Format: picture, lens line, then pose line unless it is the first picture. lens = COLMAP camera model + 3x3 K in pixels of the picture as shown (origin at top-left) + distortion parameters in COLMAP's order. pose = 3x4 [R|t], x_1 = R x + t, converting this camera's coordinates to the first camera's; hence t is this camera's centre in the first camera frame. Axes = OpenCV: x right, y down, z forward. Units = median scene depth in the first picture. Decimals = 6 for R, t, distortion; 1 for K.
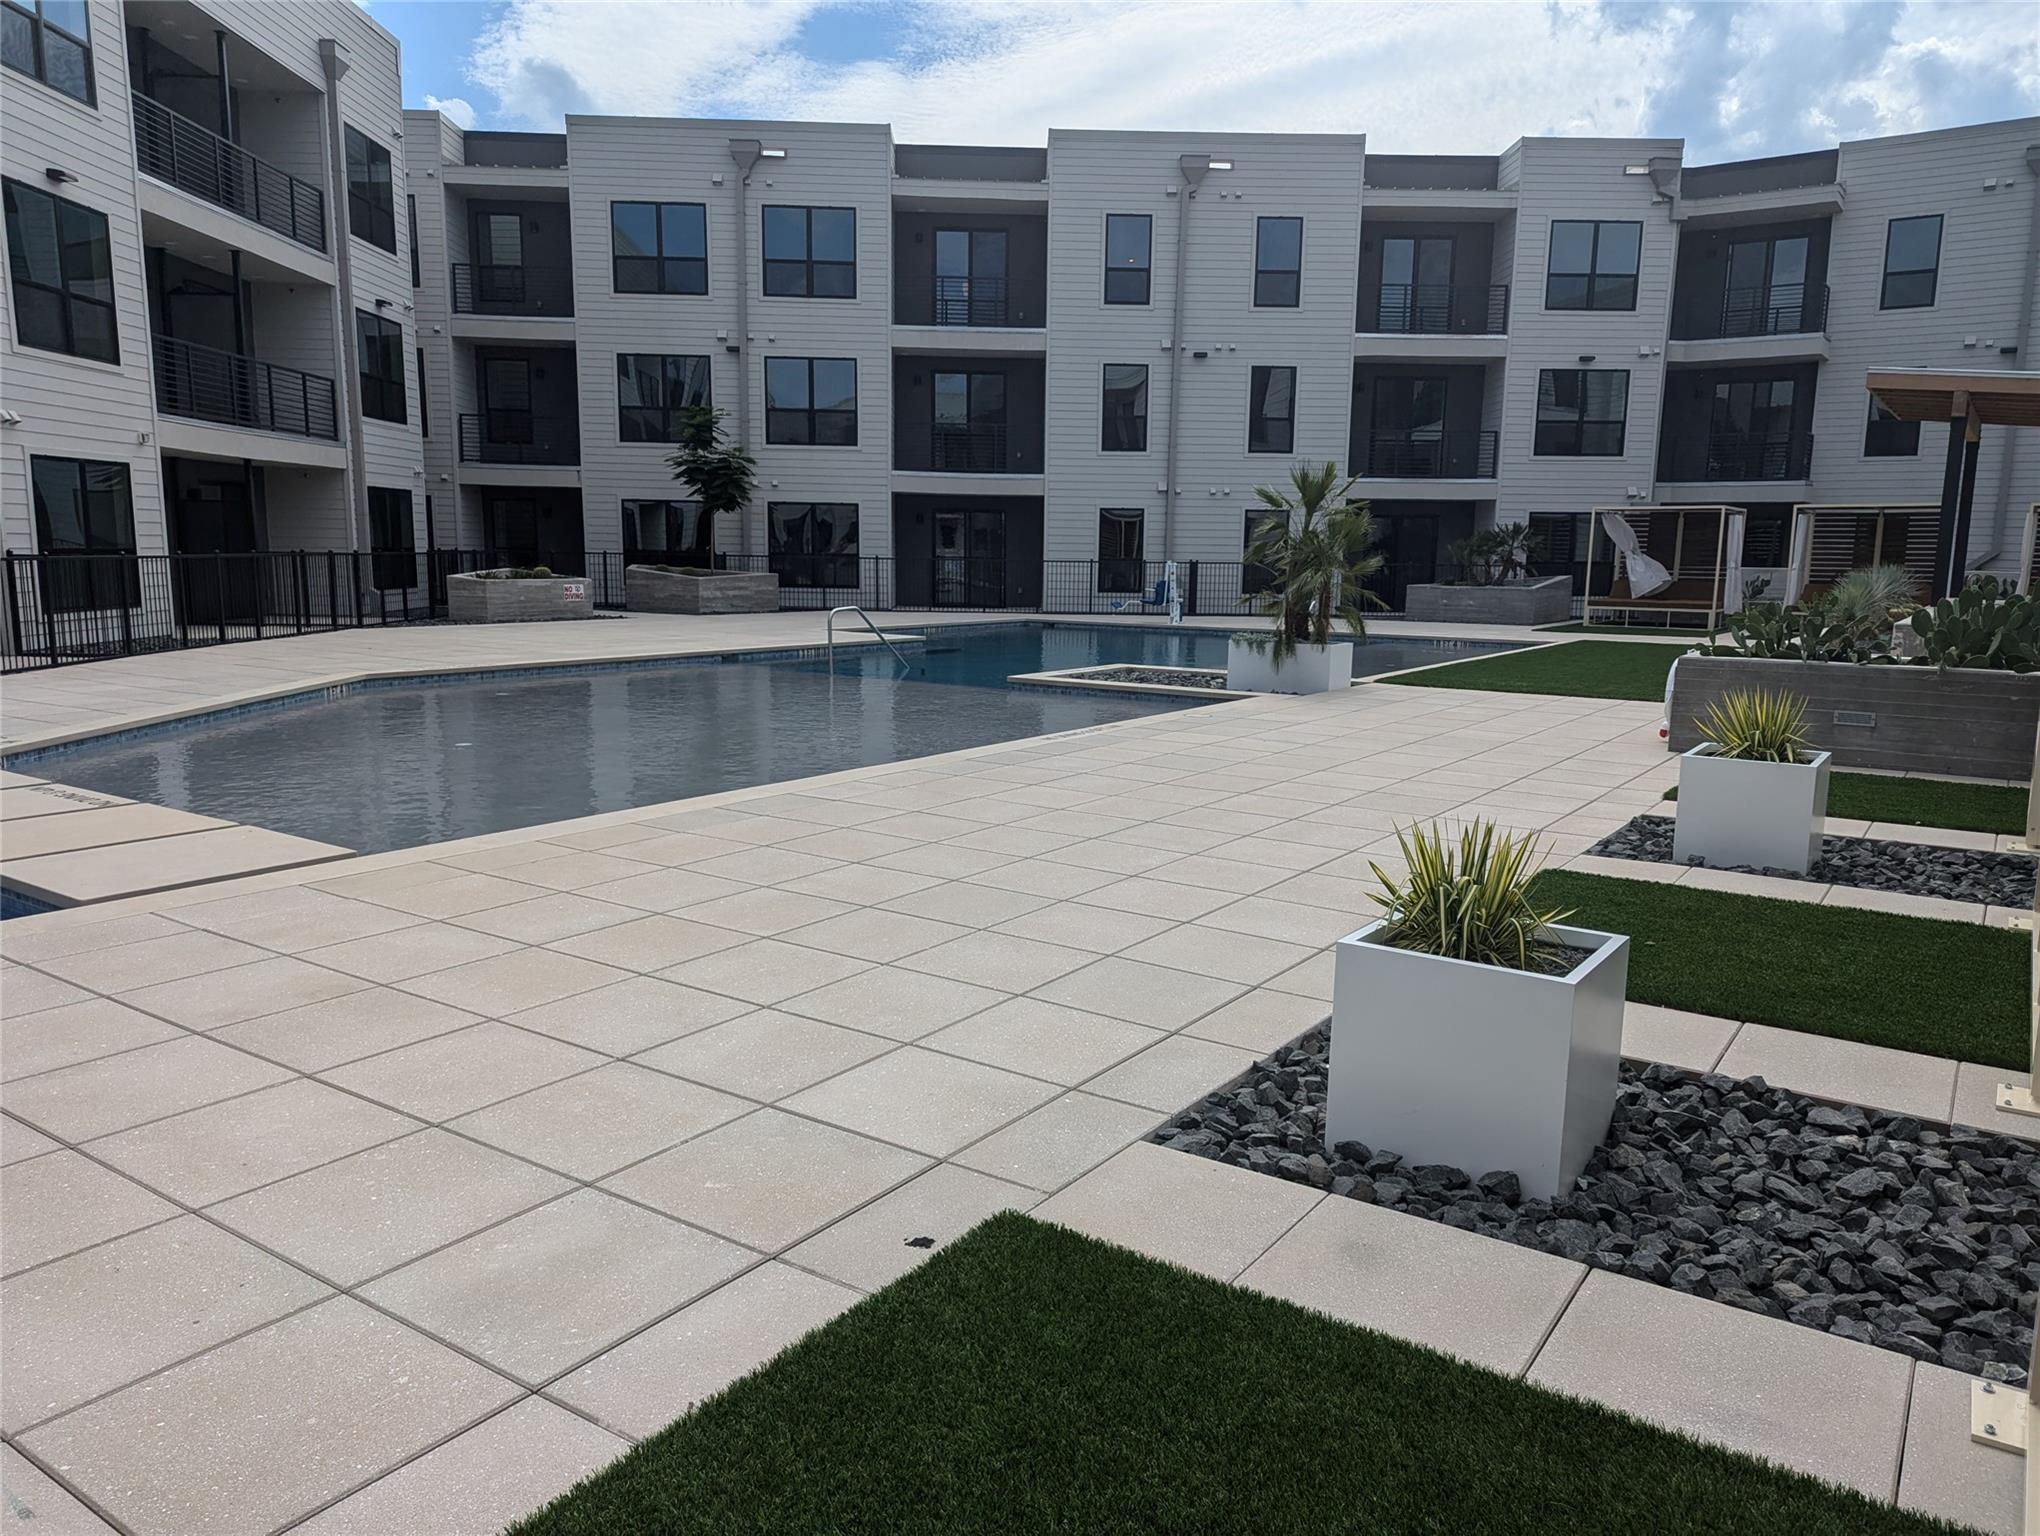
lens RADIAL K [[1443.9, 0, 1034.3], [0, 1443.9, 773.7], [0, 0, 1]] dist [0.027022, 0.001584]
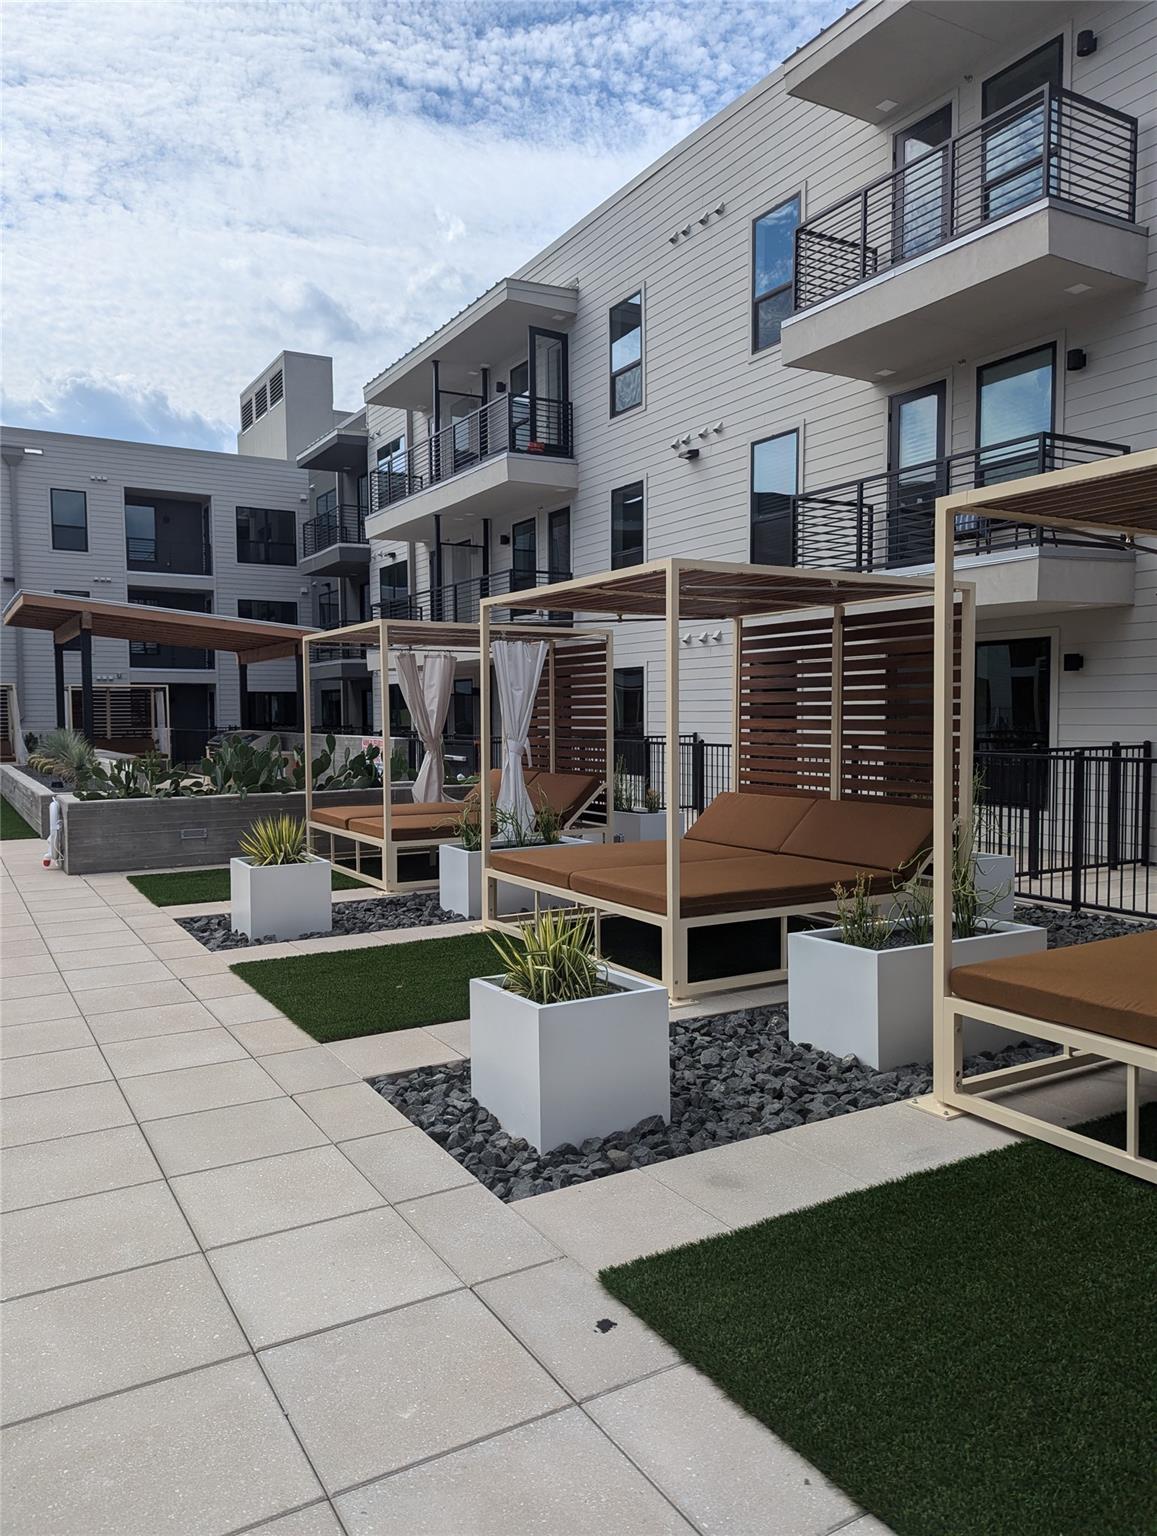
lens RADIAL K [[1087.2, 0, 584.9], [0, 1087.2, 767.2], [0, 0, 1]] dist [0.027022, 0.001584]
pose [[0.423635, -0.063390, 0.903612, -0.683390], [0.156490, 0.987671, -0.004080, -0.100265], [-0.892213, 0.143135, 0.428332, 0.445305]]
